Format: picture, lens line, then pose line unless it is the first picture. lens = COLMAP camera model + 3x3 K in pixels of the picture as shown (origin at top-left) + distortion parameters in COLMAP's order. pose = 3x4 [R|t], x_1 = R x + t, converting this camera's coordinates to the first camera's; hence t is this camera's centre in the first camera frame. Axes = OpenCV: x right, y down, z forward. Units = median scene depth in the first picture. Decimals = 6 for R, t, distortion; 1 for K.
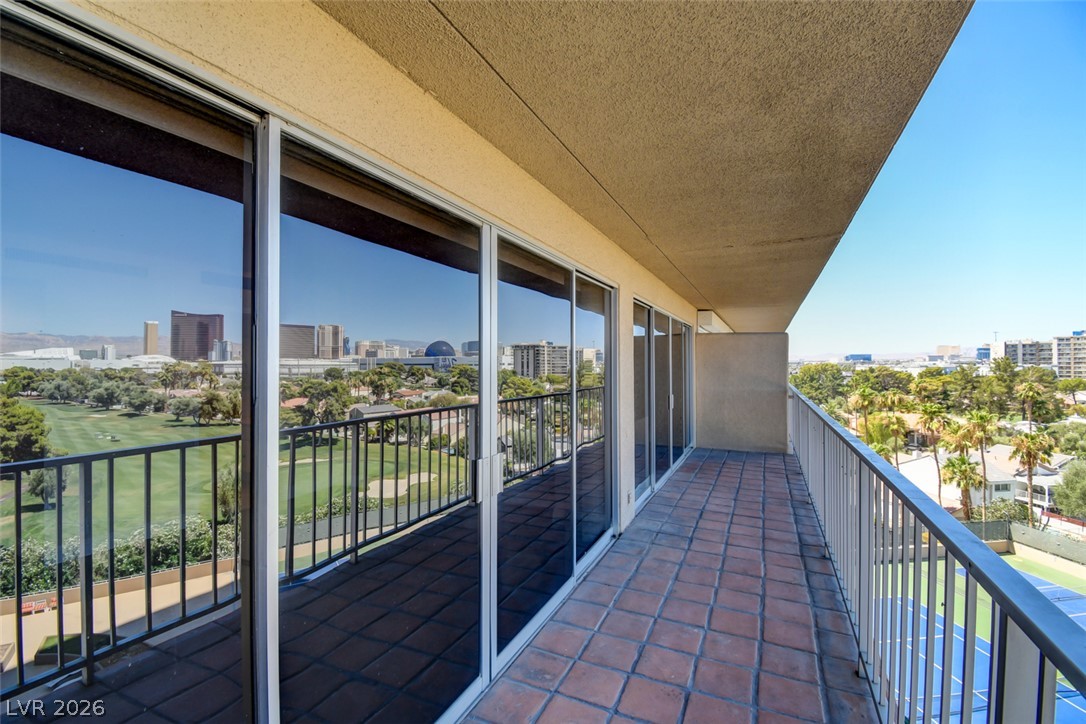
lens RADIAL K [[475.4, 0, 547.9], [0, 475.4, 360.4], [0, 0, 1]] dist [0.013266, -0.025592]
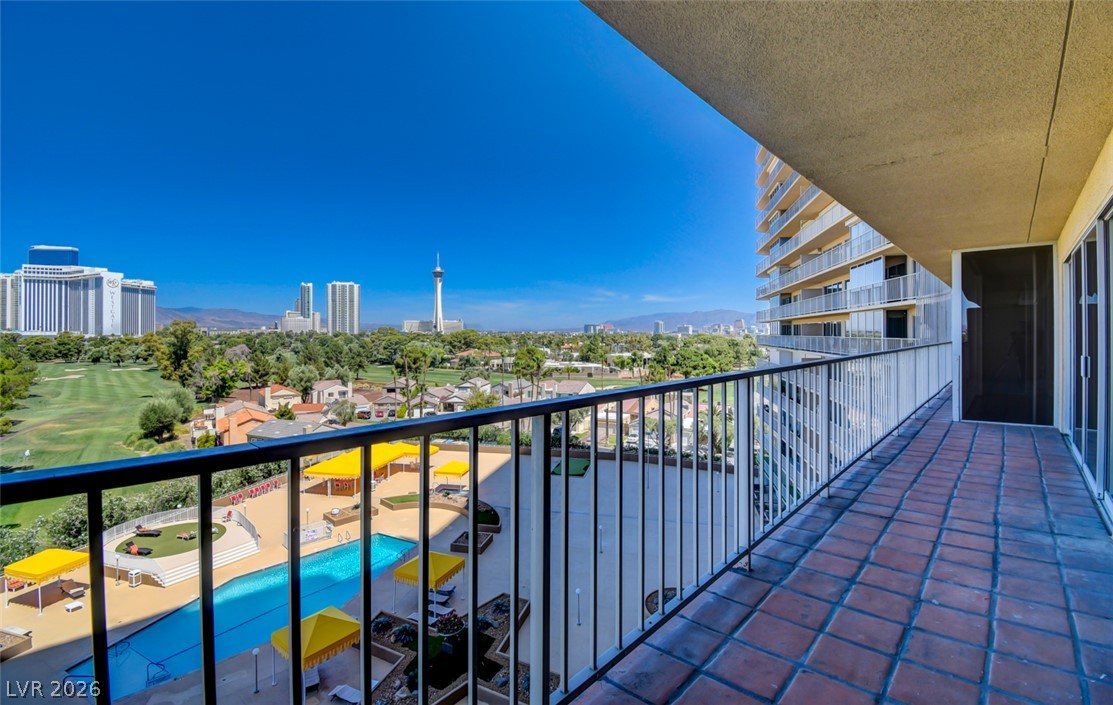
lens RADIAL K [[494.0, 0, 552.5], [0, 494.0, 332.7], [0, 0, 1]] dist [0.002018, -0.016632]
pose [[-0.949042, 0.003400, 0.315132, 0.045018], [0.000145, 0.999946, -0.010353, 0.004128], [-0.315150, -0.009779, -0.948991, 0.121145]]
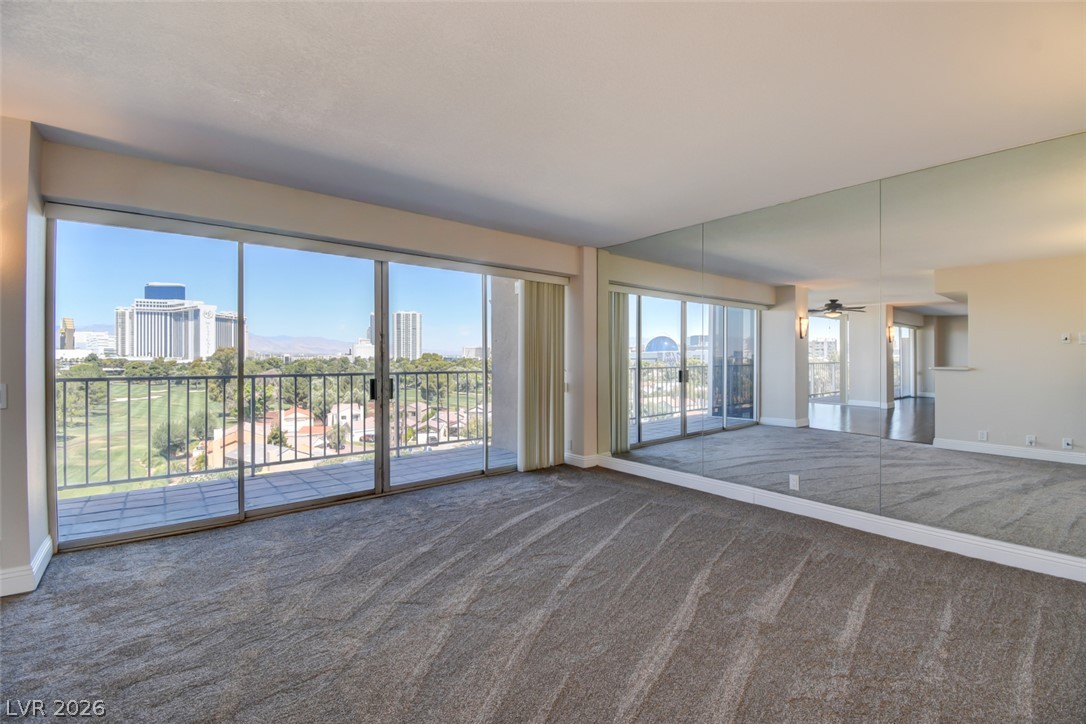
lens RADIAL K [[475.4, 0, 547.9], [0, 475.4, 360.4], [0, 0, 1]] dist [0.013266, -0.025592]
pose [[-0.901414, 0.001335, 0.432956, -0.114574], [-0.001217, 0.999983, -0.005616, 0.003583], [-0.432956, -0.005589, -0.901398, -0.048902]]
